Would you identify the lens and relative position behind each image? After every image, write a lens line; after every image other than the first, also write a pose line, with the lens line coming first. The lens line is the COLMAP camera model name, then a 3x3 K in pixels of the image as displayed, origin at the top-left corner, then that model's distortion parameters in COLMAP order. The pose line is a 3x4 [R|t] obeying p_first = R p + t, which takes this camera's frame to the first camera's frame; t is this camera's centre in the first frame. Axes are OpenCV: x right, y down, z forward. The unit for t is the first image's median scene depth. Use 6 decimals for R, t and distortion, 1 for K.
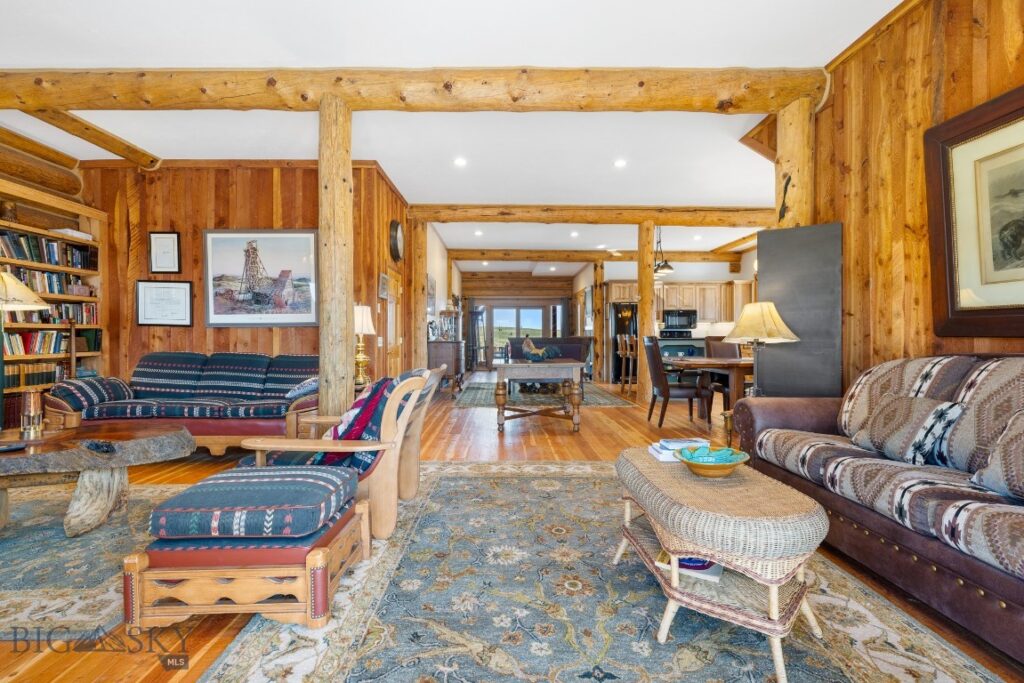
lens RADIAL K [[462.0, 0, 518.4], [0, 462.0, 341.5], [0, 0, 1]] dist [0.012294, -0.003201]
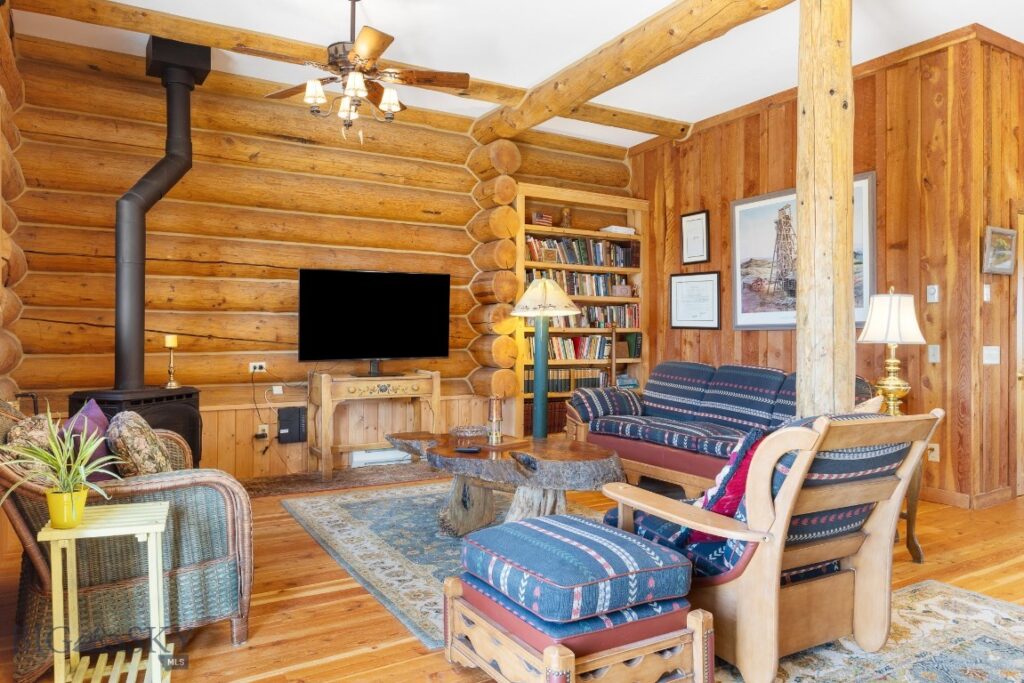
lens RADIAL K [[711.9, 0, 518.2], [0, 711.9, 338.2], [0, 0, 1]] dist [0.002670, -0.001722]
pose [[0.493905, 0.006047, -0.869495, 0.187490], [-0.014265, 0.999898, -0.001149, -0.013037], [0.869399, 0.012971, 0.493940, 0.142434]]
